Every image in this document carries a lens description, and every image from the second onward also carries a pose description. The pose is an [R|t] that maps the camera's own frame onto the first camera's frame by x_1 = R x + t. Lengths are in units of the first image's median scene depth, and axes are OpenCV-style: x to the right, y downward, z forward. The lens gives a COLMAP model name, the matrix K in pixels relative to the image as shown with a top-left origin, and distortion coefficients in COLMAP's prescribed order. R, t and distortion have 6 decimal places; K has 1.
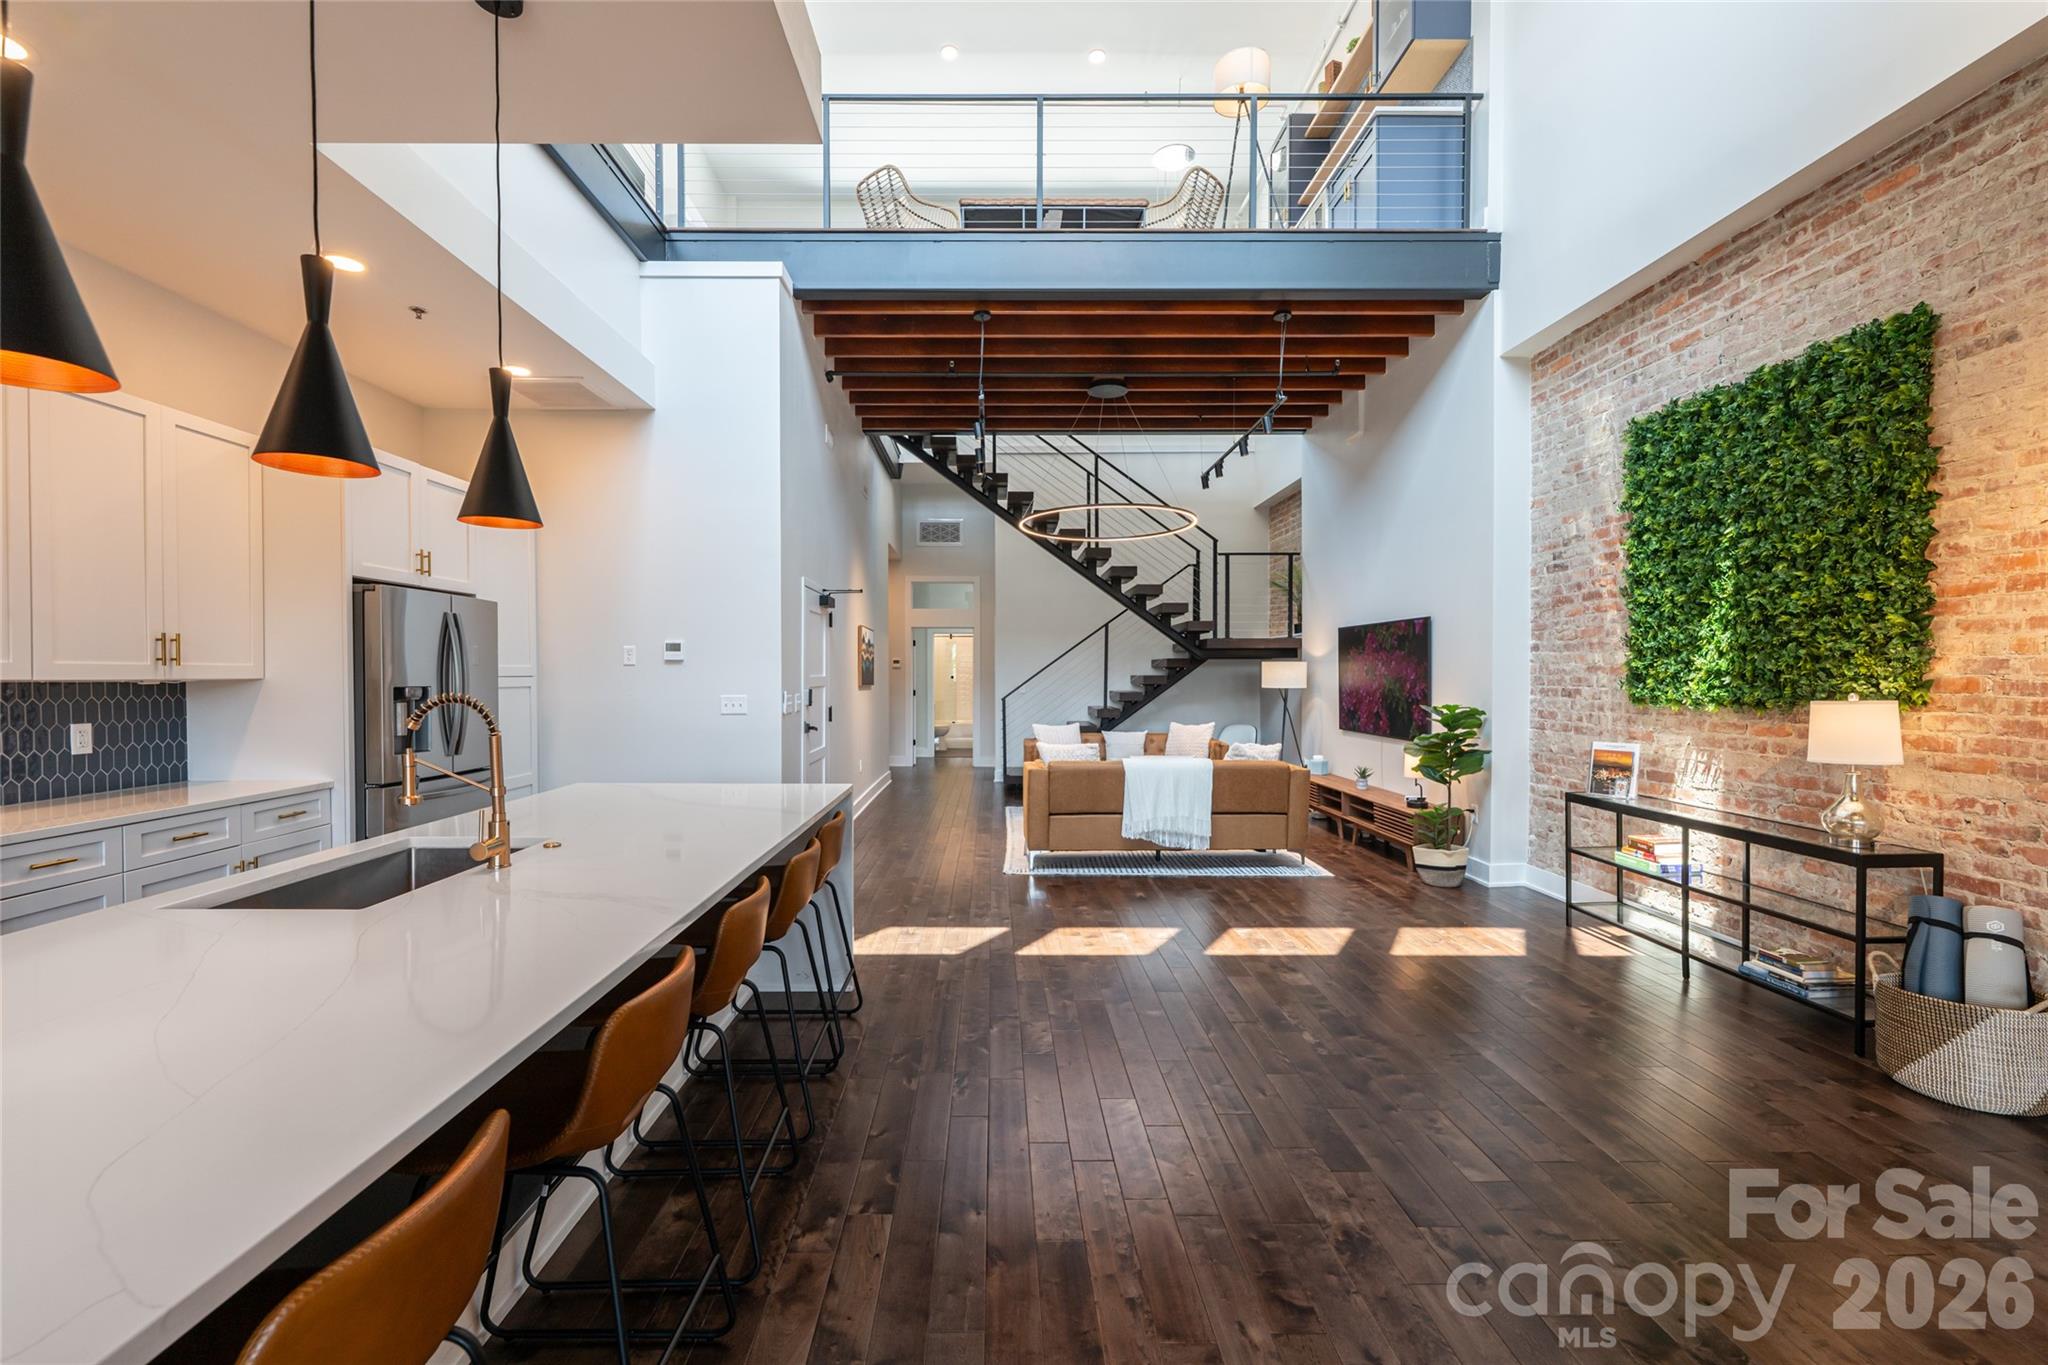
lens RADIAL K [[885.3, 0, 1017.6], [0, 885.3, 690.6], [0, 0, 1]] dist [-0.000034, -0.000687]
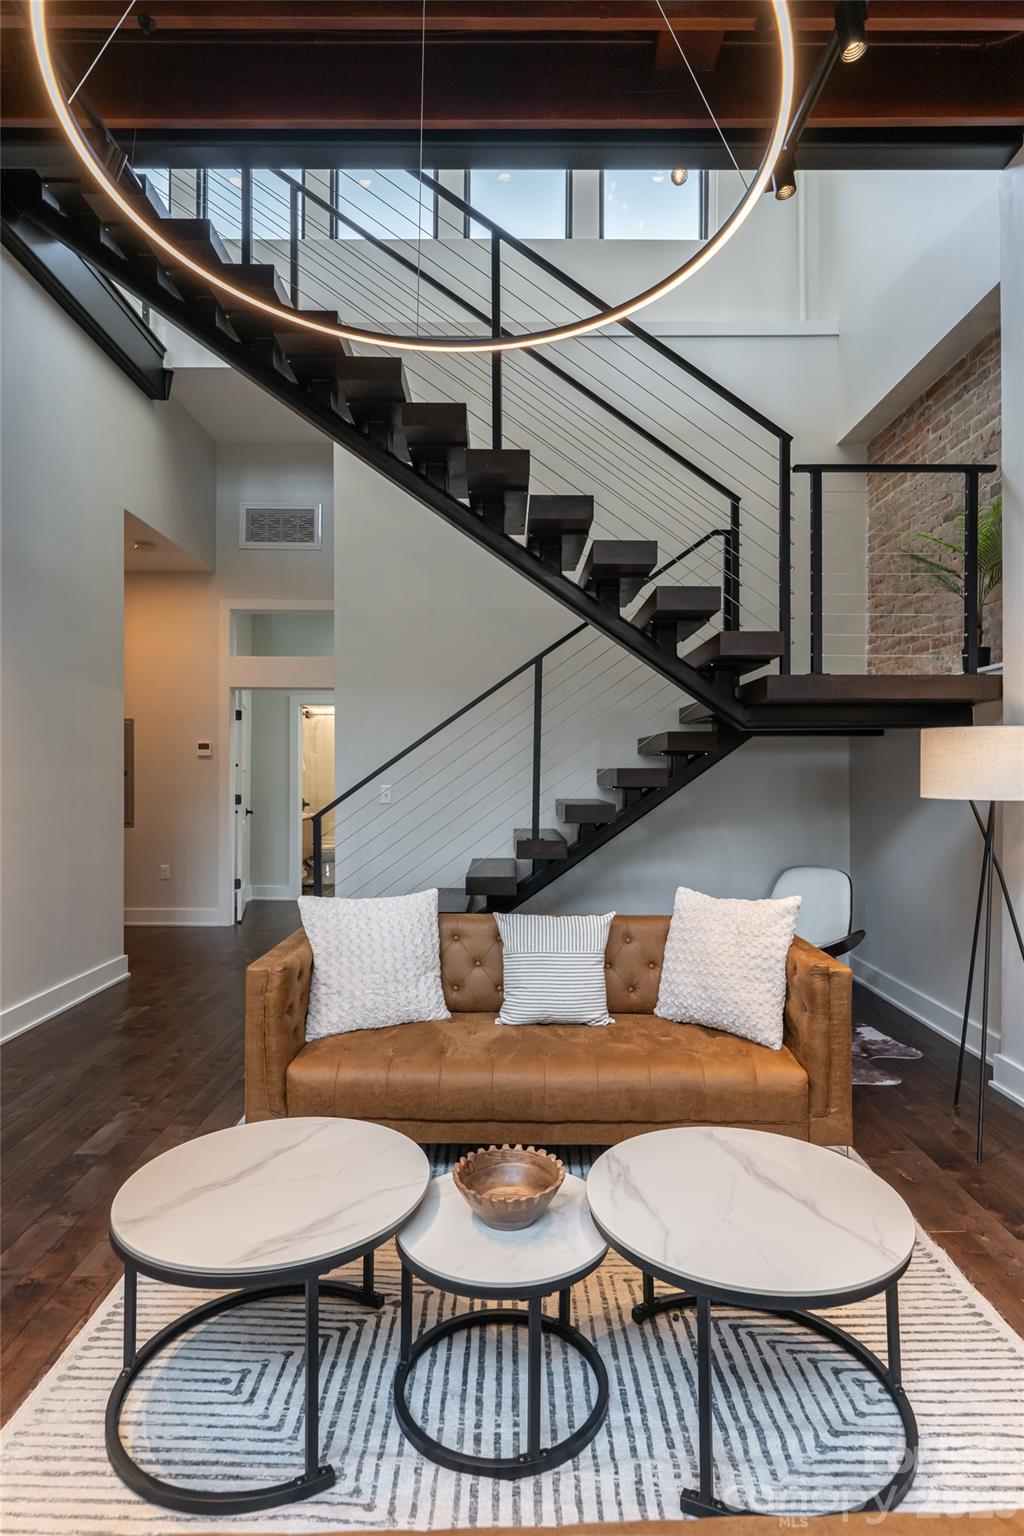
lens RADIAL K [[878.6, 0, 508.4], [0, 878.6, 771.6], [0, 0, 1]] dist [0.001443, -0.000180]
pose [[0.999887, 0.002890, -0.014770, 0.159509], [-0.003192, 0.999786, -0.020433, -0.009708], [0.014708, 0.020478, 0.999682, 0.934065]]
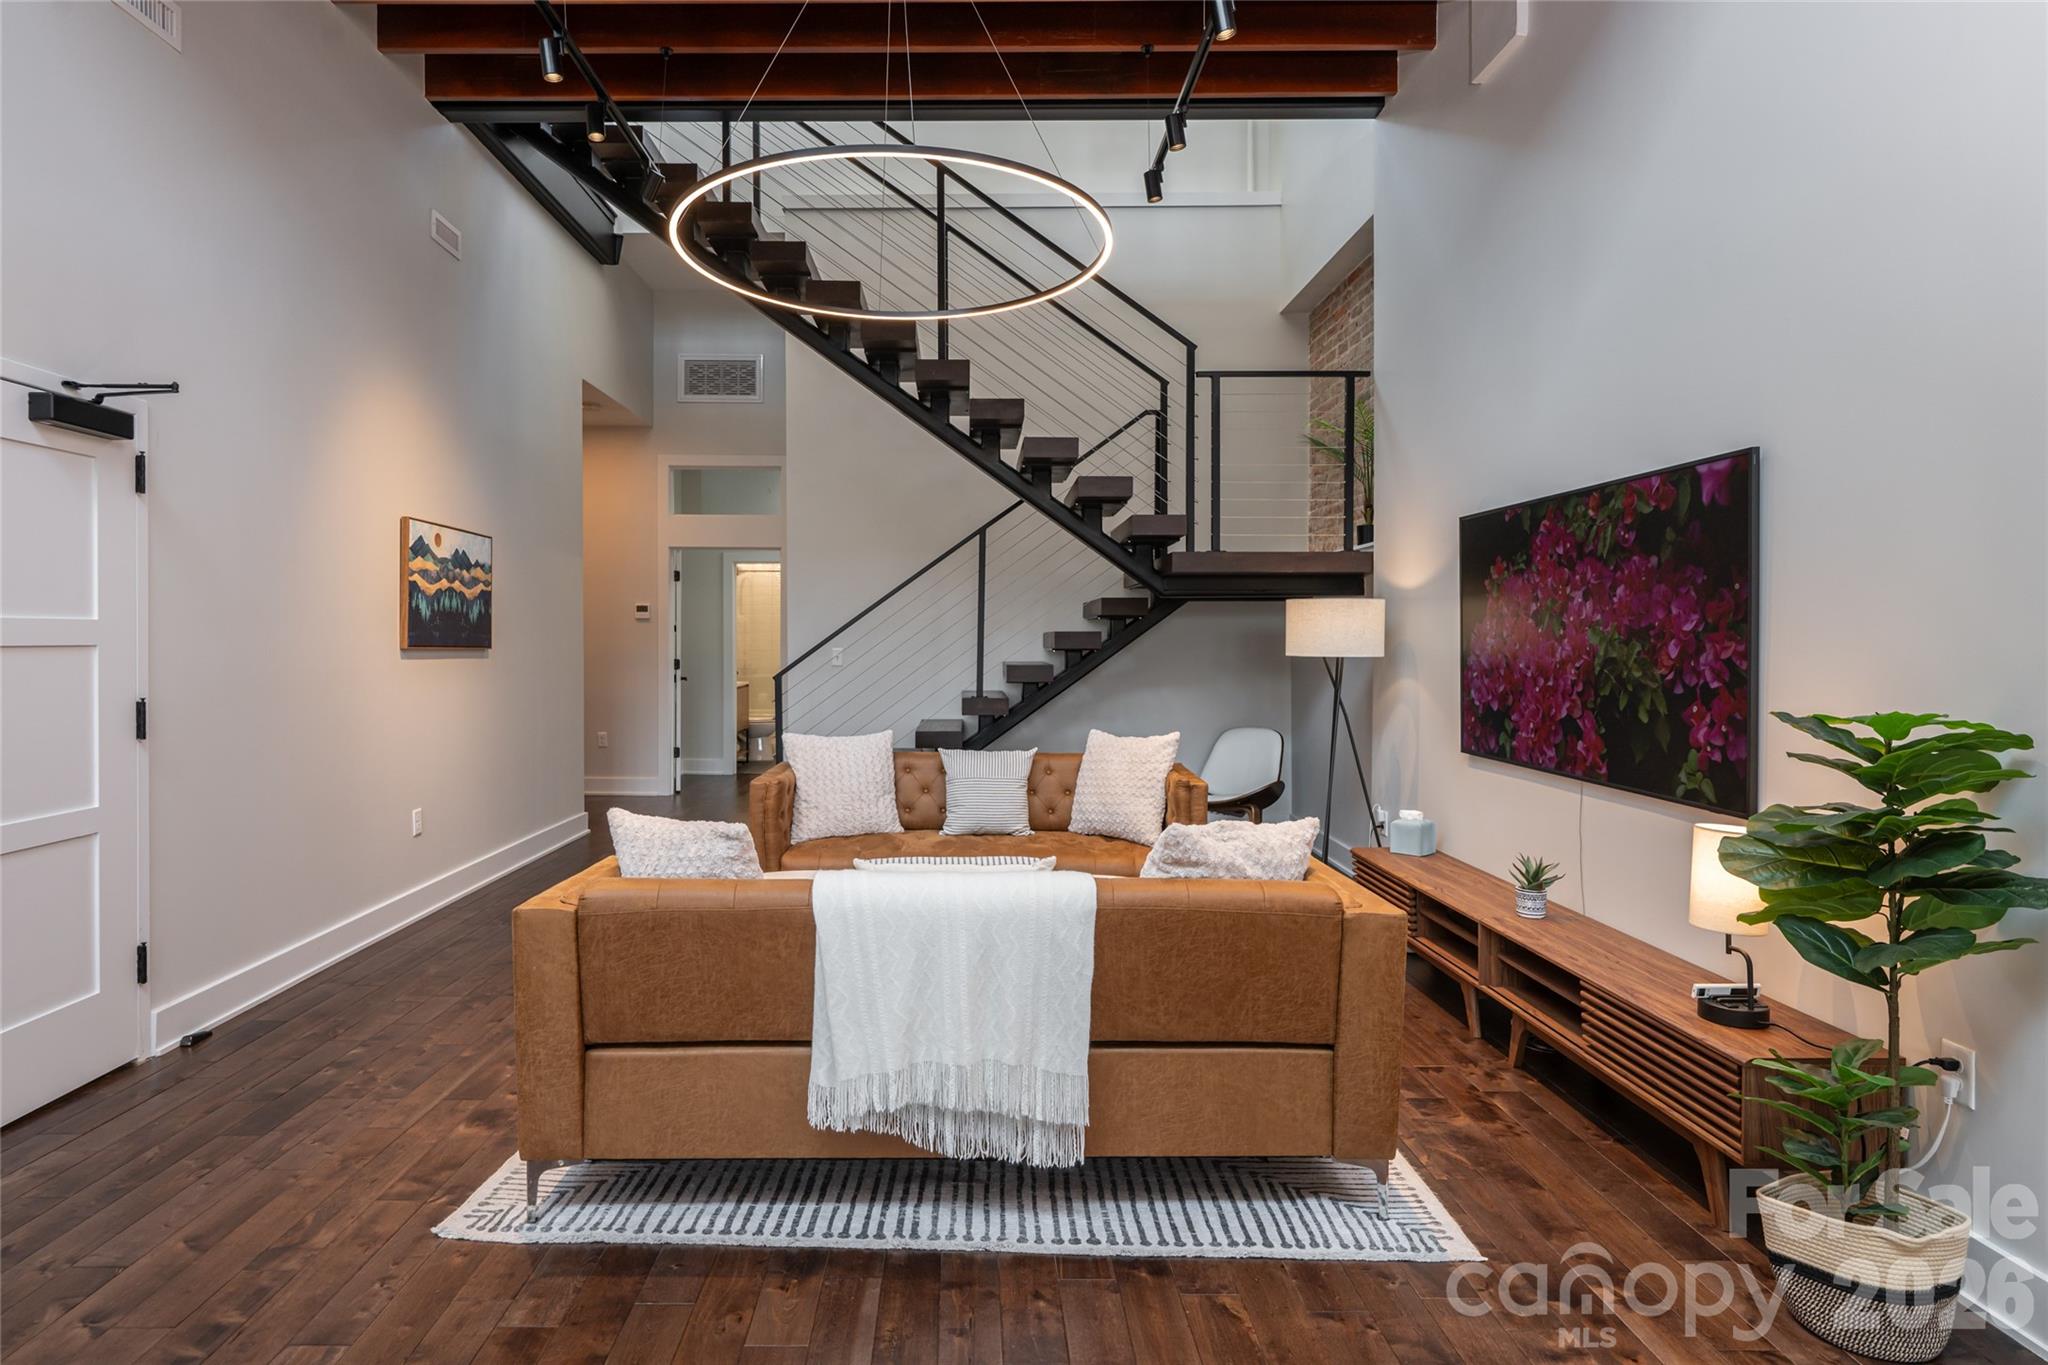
lens RADIAL K [[1171.5, 0, 963.2], [0, 1171.5, 660.4], [0, 0, 1]] dist [0.001443, -0.000180]
pose [[0.999775, 0.003449, -0.020936, 0.180431], [-0.003462, 0.999994, -0.000572, -0.000167], [0.020933, 0.000644, 0.999781, 0.578451]]
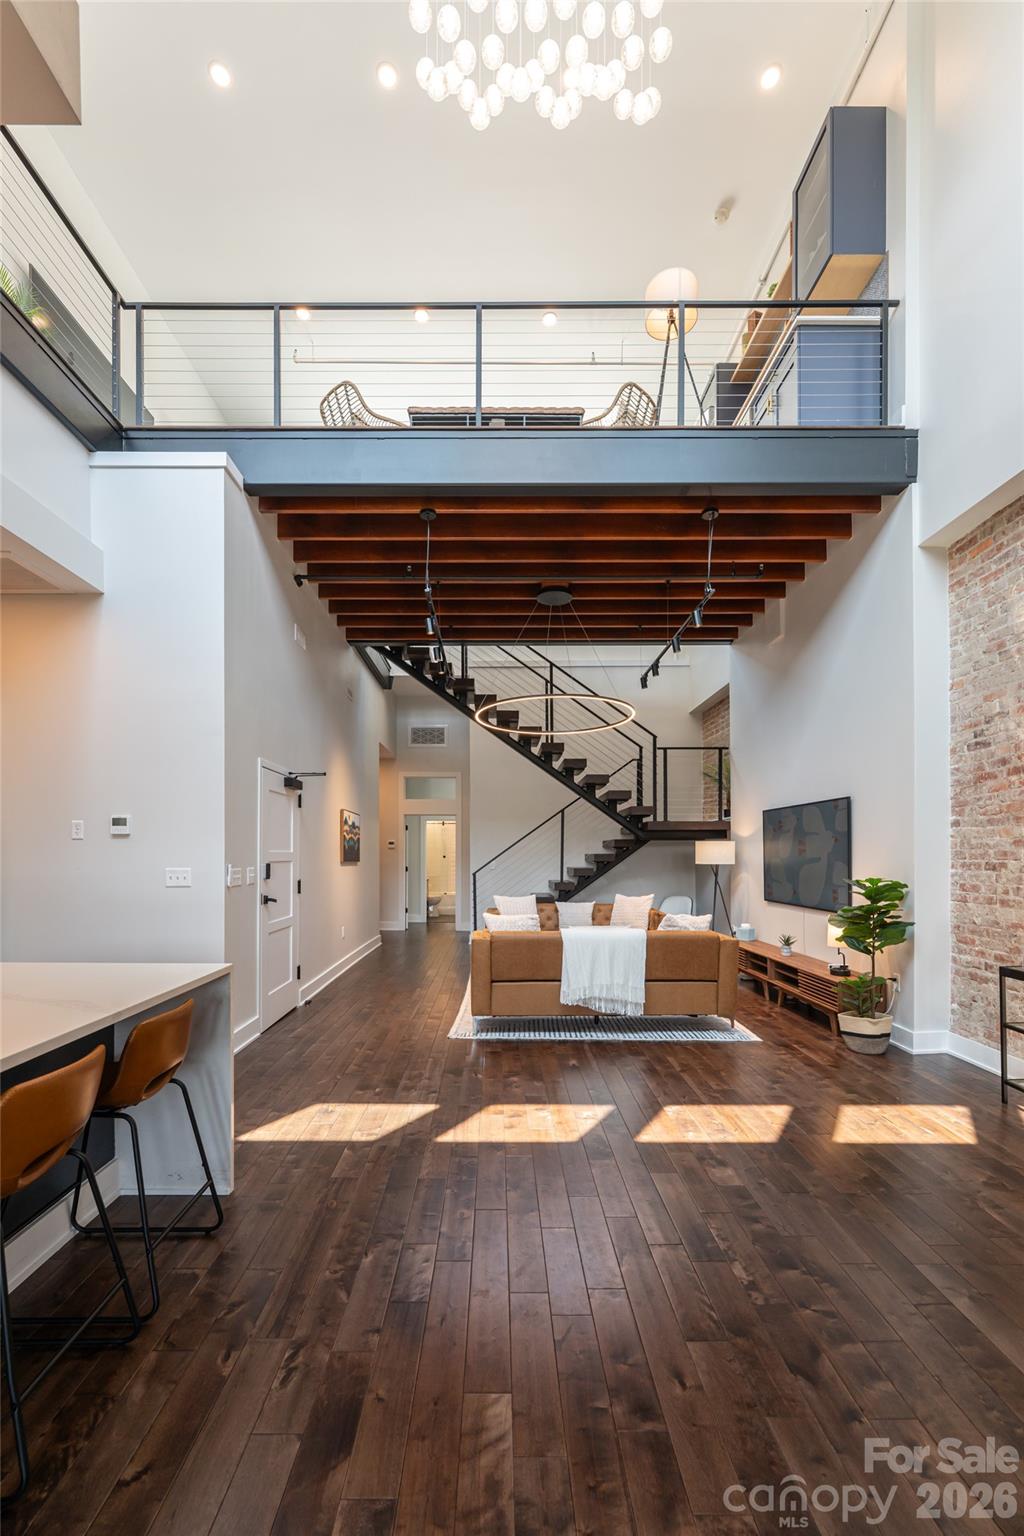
lens RADIAL K [[676.8, 0, 506.1], [0, 676.8, 854.9], [0, 0, 1]] dist [0.004222, 0.001053]
pose [[0.999945, 0.000154, -0.010483, 0.061651], [-0.000377, 0.999775, -0.021229, 0.005351], [0.010478, 0.021231, 0.999720, 0.188160]]
